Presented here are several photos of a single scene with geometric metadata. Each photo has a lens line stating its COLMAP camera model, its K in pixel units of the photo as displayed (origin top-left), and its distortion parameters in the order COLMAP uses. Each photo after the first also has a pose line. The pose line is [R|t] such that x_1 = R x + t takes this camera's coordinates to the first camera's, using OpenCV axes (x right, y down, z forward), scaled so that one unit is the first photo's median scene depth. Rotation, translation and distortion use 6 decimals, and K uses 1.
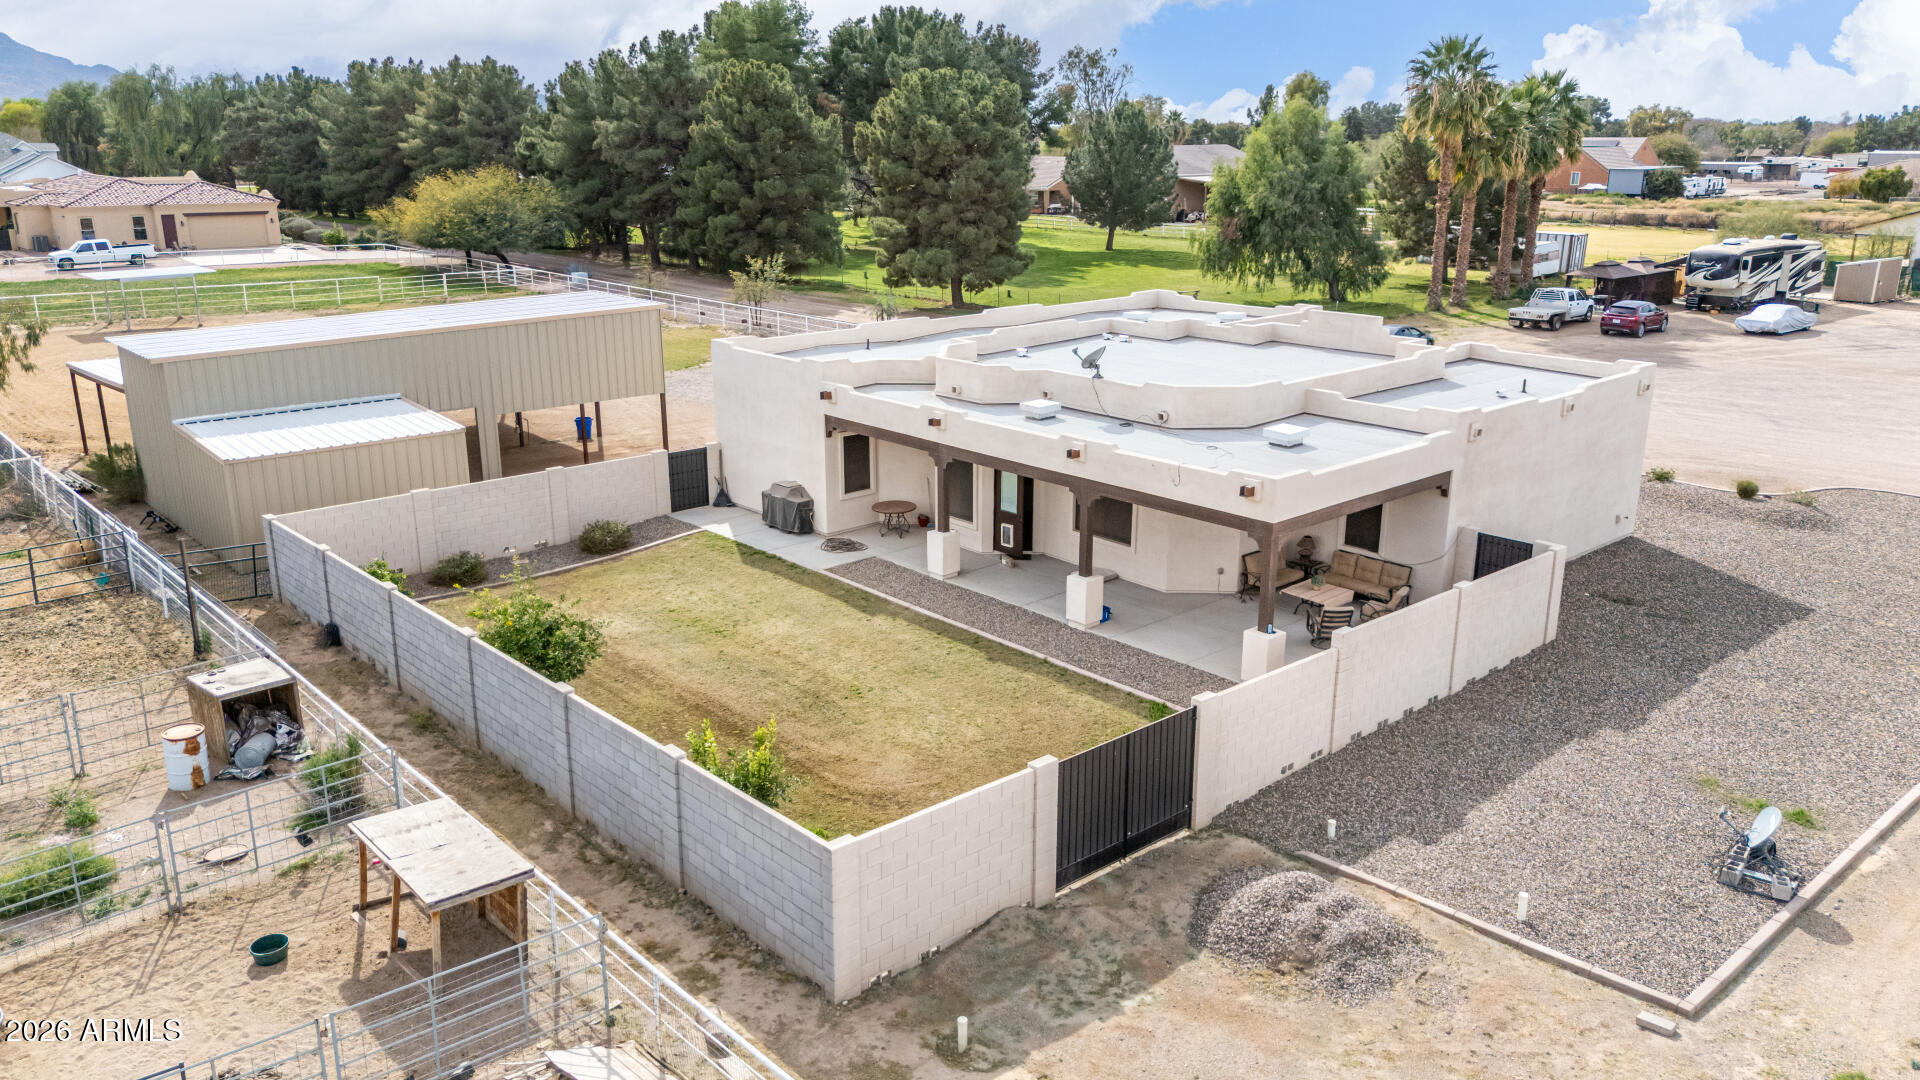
lens RADIAL K [[1409.2, 0, 966.8], [0, 1409.2, 558.0], [0, 0, 1]] dist [0.065328, -0.059335]
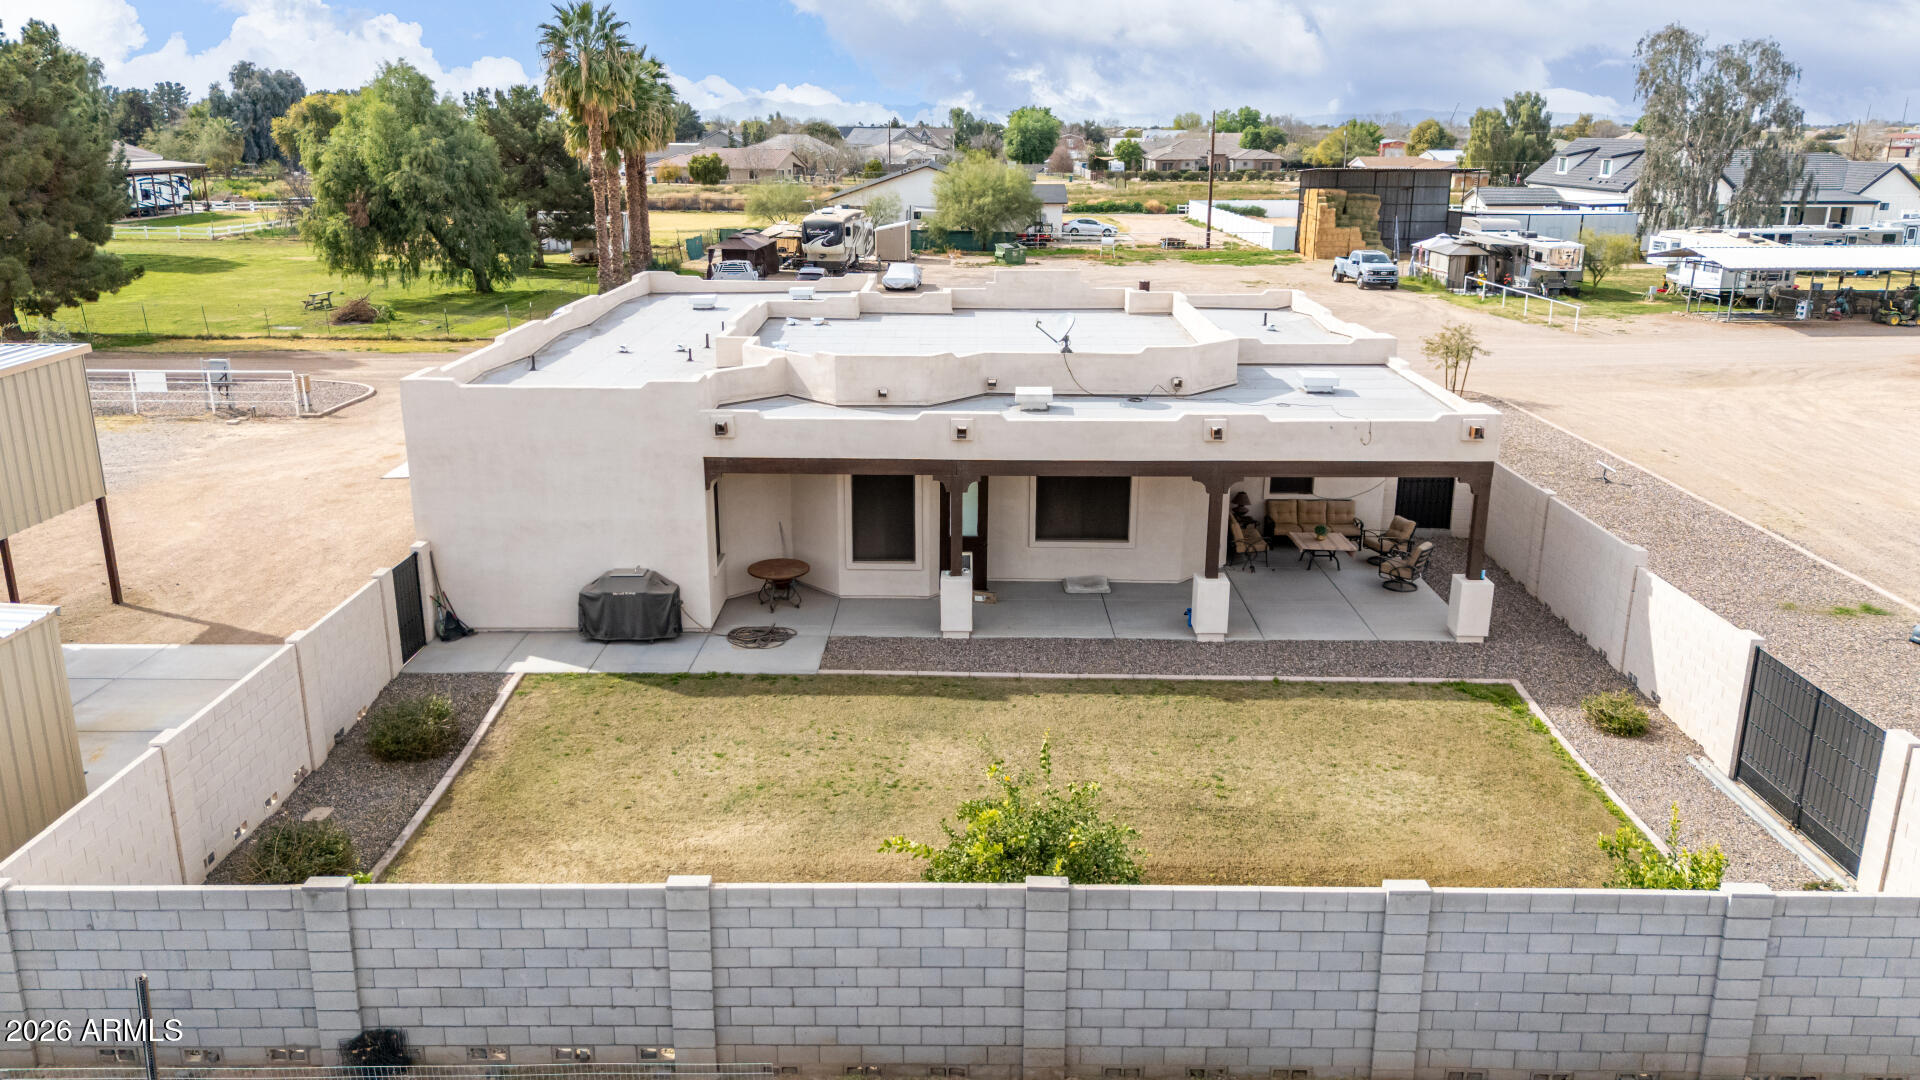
lens RADIAL K [[1409.2, 0, 966.7], [0, 1409.2, 540.0], [0, 0, 1]] dist [0.065328, -0.059335]
pose [[0.673607, -0.205592, 0.709919, -0.528224], [0.212465, 0.973853, 0.080429, -0.093710], [-0.707893, 0.096655, 0.699675, 0.444398]]
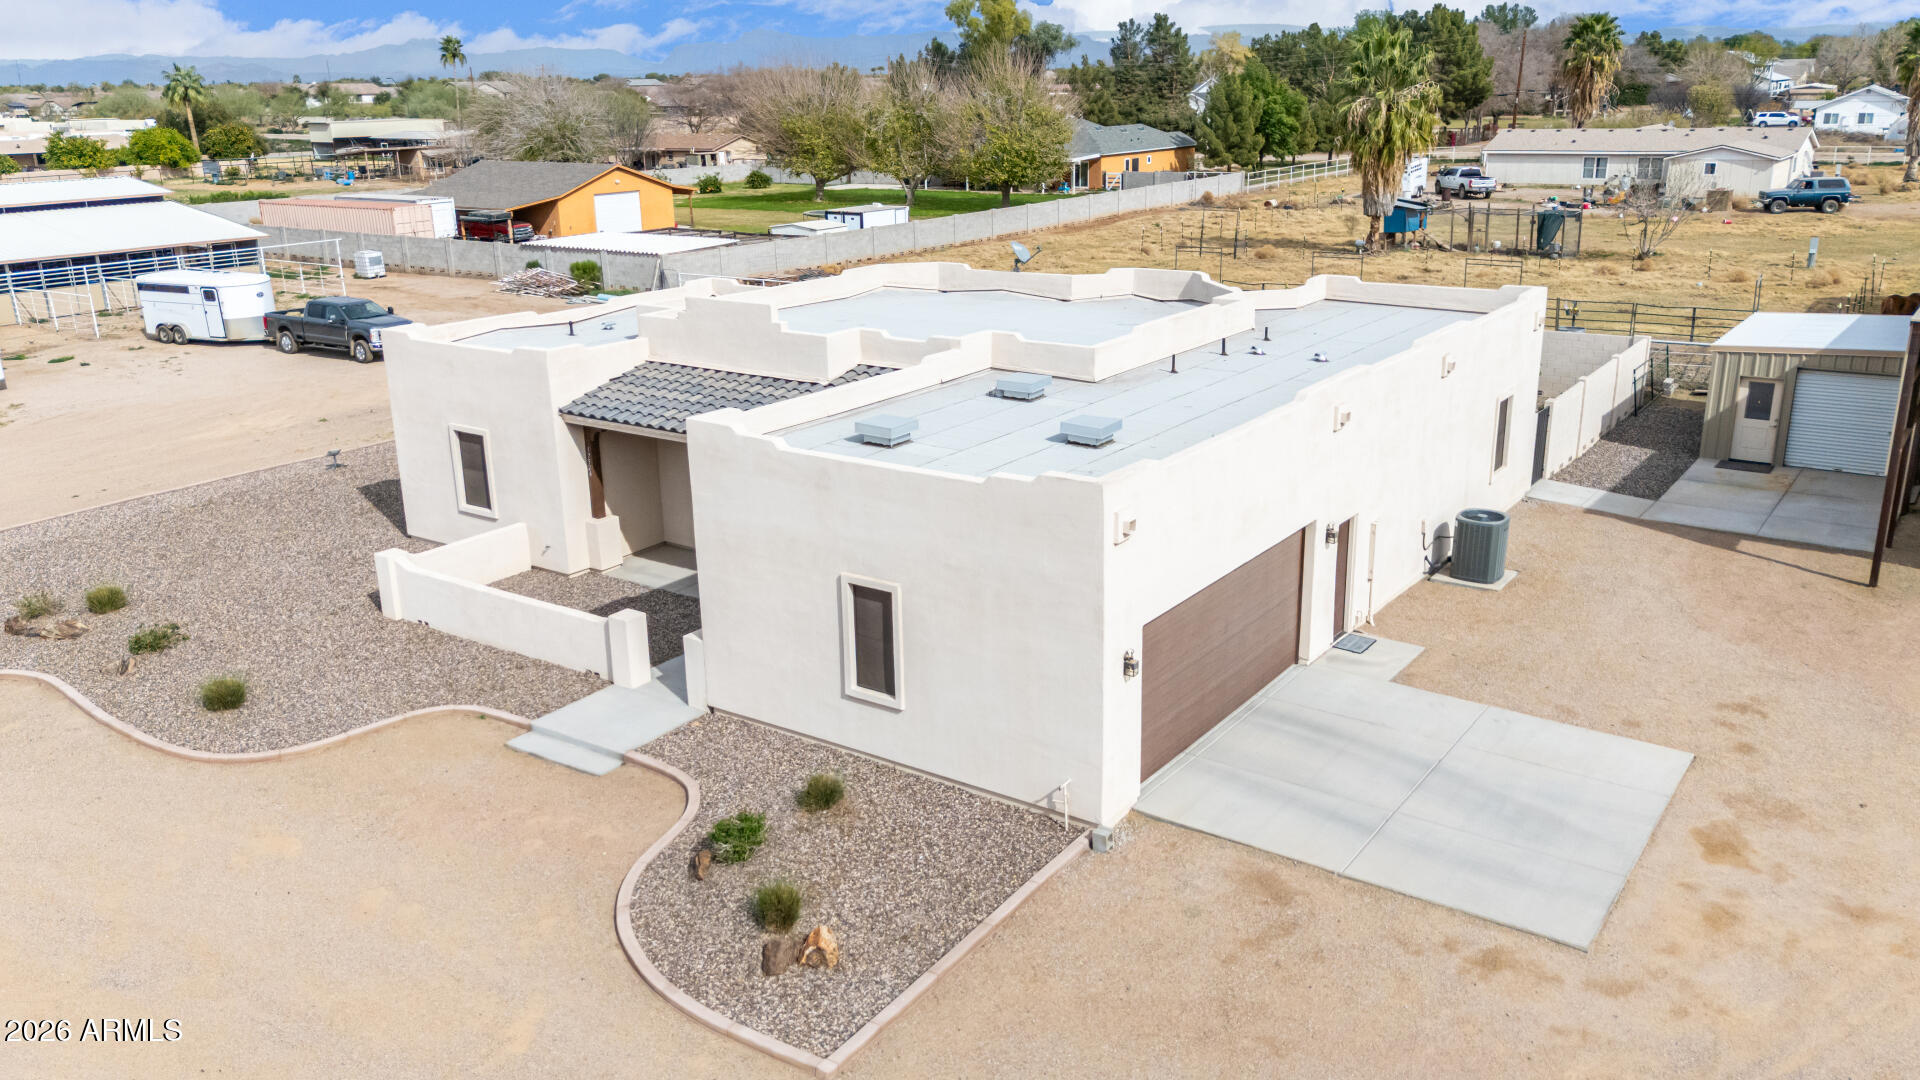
lens RADIAL K [[1409.2, 0, 967.2], [0, 1409.2, 556.7], [0, 0, 1]] dist [0.065328, -0.059335]
pose [[-0.978971, 0.078370, -0.188345, 0.334562], [-0.044306, 0.819543, 0.571302, -0.528588], [0.199129, 0.567633, -0.798837, 1.858588]]
